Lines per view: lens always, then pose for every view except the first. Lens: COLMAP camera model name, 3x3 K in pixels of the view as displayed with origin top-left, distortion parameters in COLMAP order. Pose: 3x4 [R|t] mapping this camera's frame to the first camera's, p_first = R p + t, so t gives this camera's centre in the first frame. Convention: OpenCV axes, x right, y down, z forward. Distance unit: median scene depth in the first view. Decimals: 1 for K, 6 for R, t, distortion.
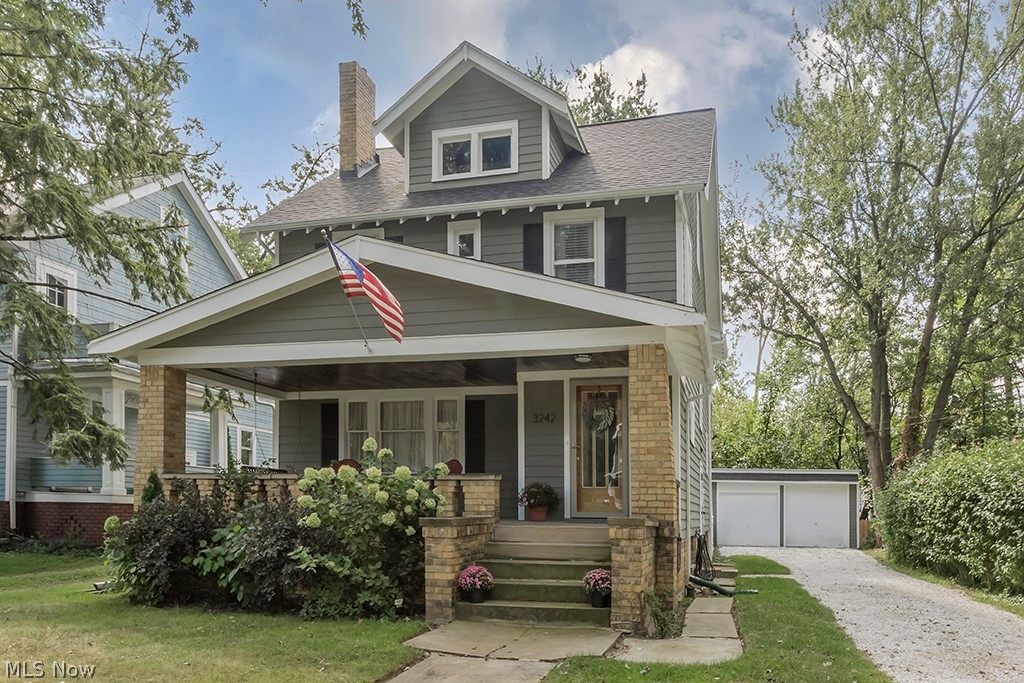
lens RADIAL K [[464.8, 0, 515.0], [0, 464.8, 381.1], [0, 0, 1]] dist [-0.003324, 0.001229]
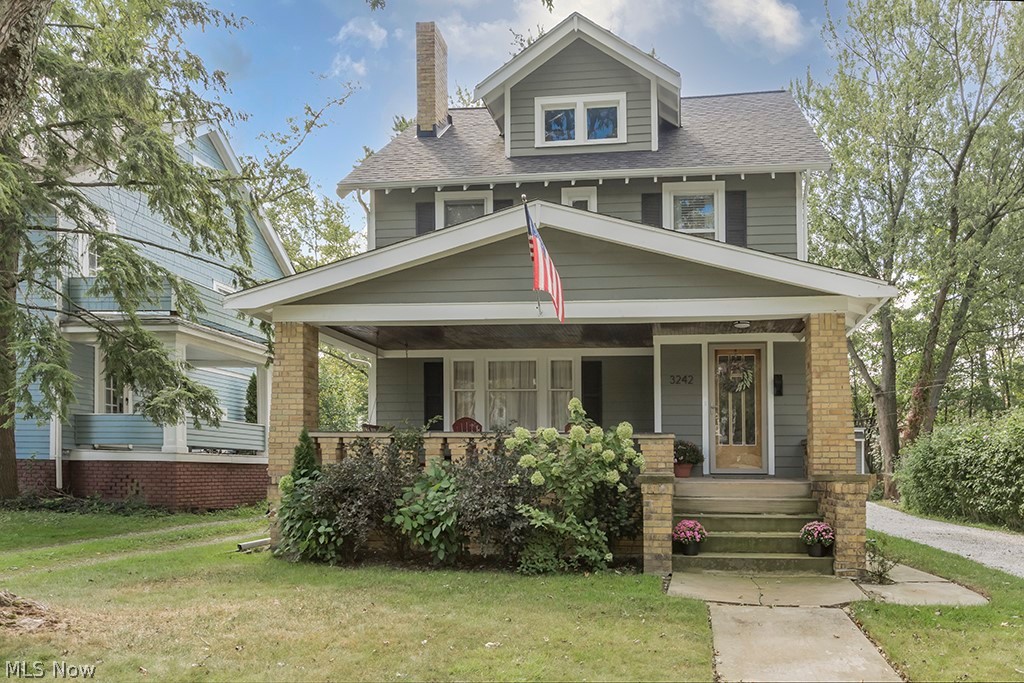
lens RADIAL K [[454.3, 0, 511.8], [0, 454.3, 342.1], [0, 0, 1]] dist [-0.003017, 0.000400]
pose [[0.996865, 0.016196, 0.077445, -0.377850], [-0.016605, 0.999851, 0.004643, -0.003339], [-0.077358, -0.005915, 0.996986, 0.003694]]
